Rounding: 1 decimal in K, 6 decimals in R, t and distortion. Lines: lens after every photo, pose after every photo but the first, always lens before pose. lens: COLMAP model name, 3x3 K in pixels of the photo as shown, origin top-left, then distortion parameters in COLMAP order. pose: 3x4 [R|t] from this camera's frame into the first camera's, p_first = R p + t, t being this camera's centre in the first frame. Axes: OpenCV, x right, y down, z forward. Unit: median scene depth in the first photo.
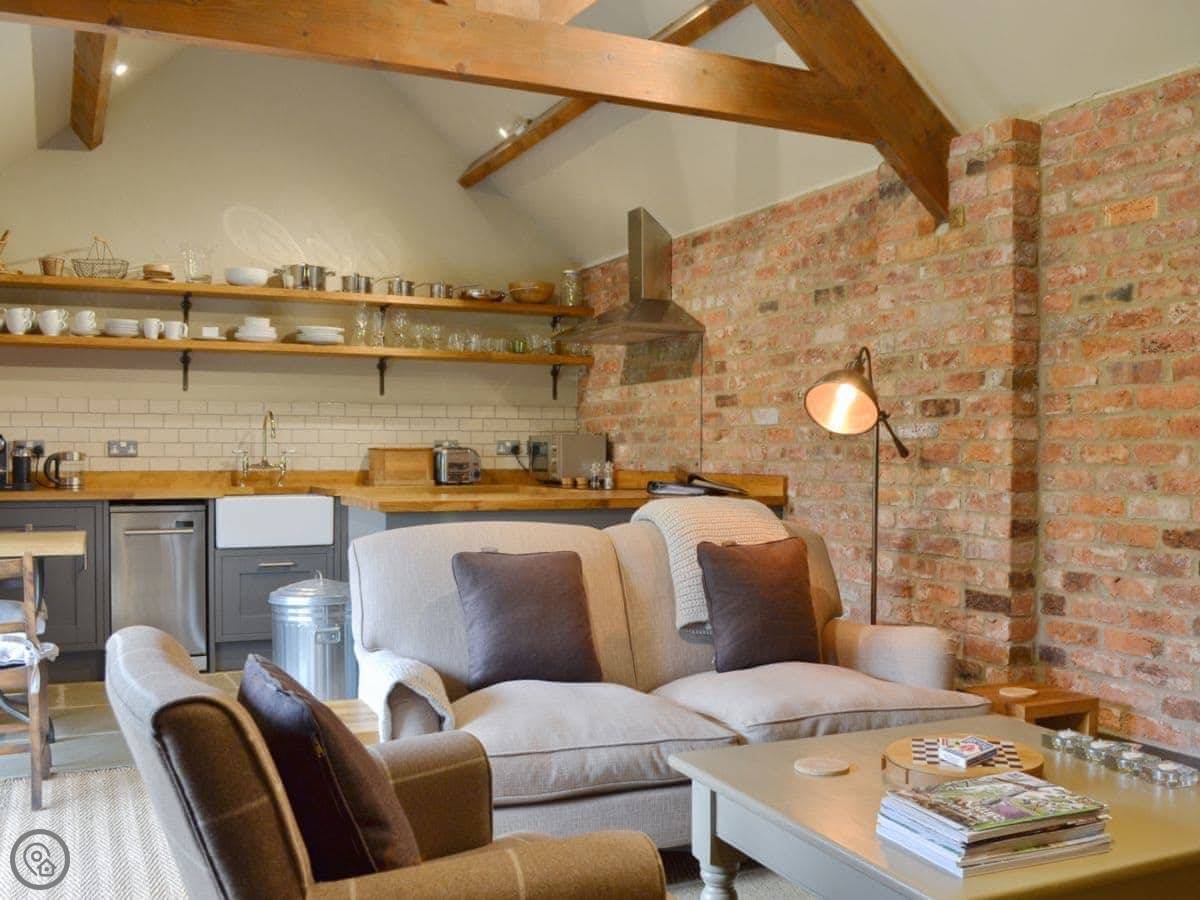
lens RADIAL K [[1148.4, 0, 600.5], [0, 1148.4, 454.4], [0, 0, 1]] dist [-0.049610, 0.000000]
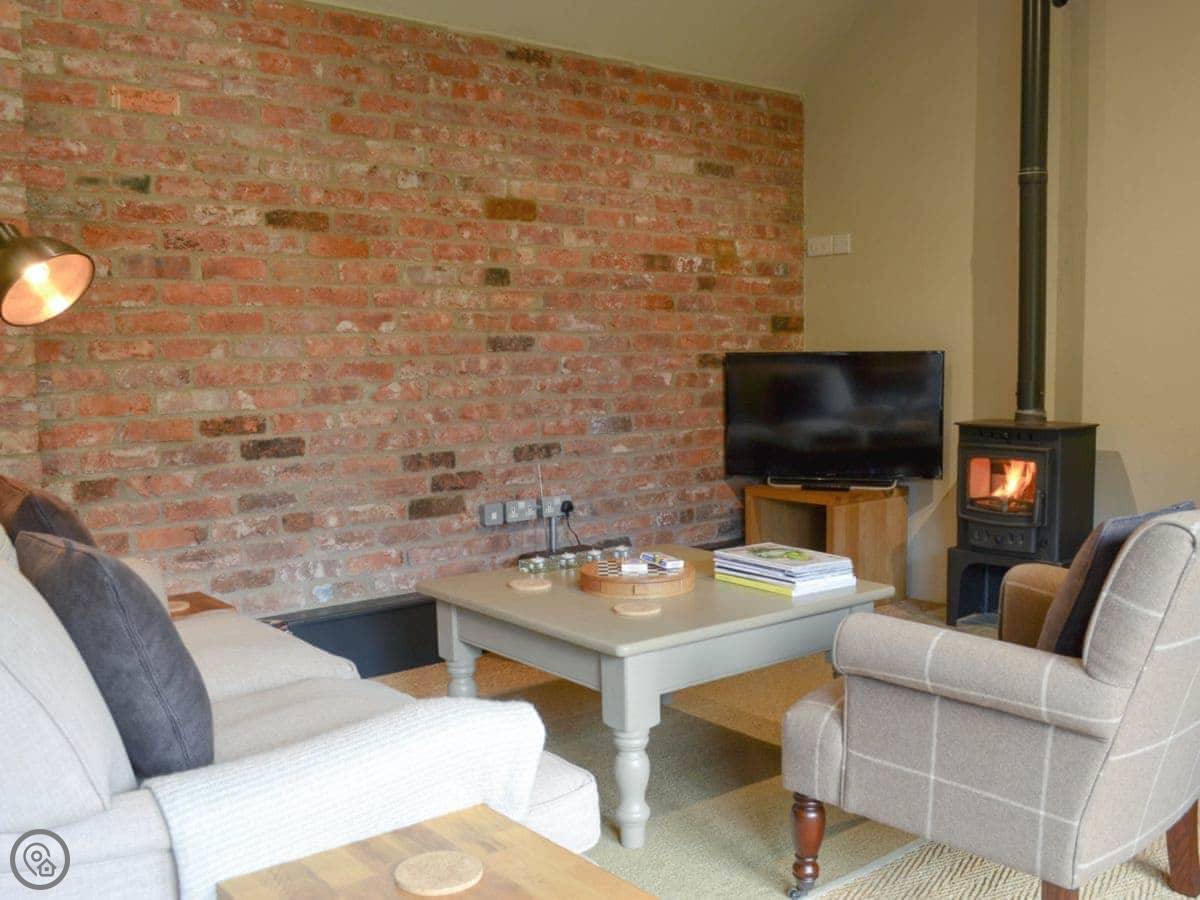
lens RADIAL K [[1148.4, 0, 600.1], [0, 1148.4, 449.0], [0, 0, 1]] dist [-0.049610, 0.000000]
pose [[-0.220642, -0.085324, 0.971616, -0.568624], [0.021381, 0.995504, 0.092277, 0.002494], [-0.975121, 0.041134, -0.217825, 0.808094]]
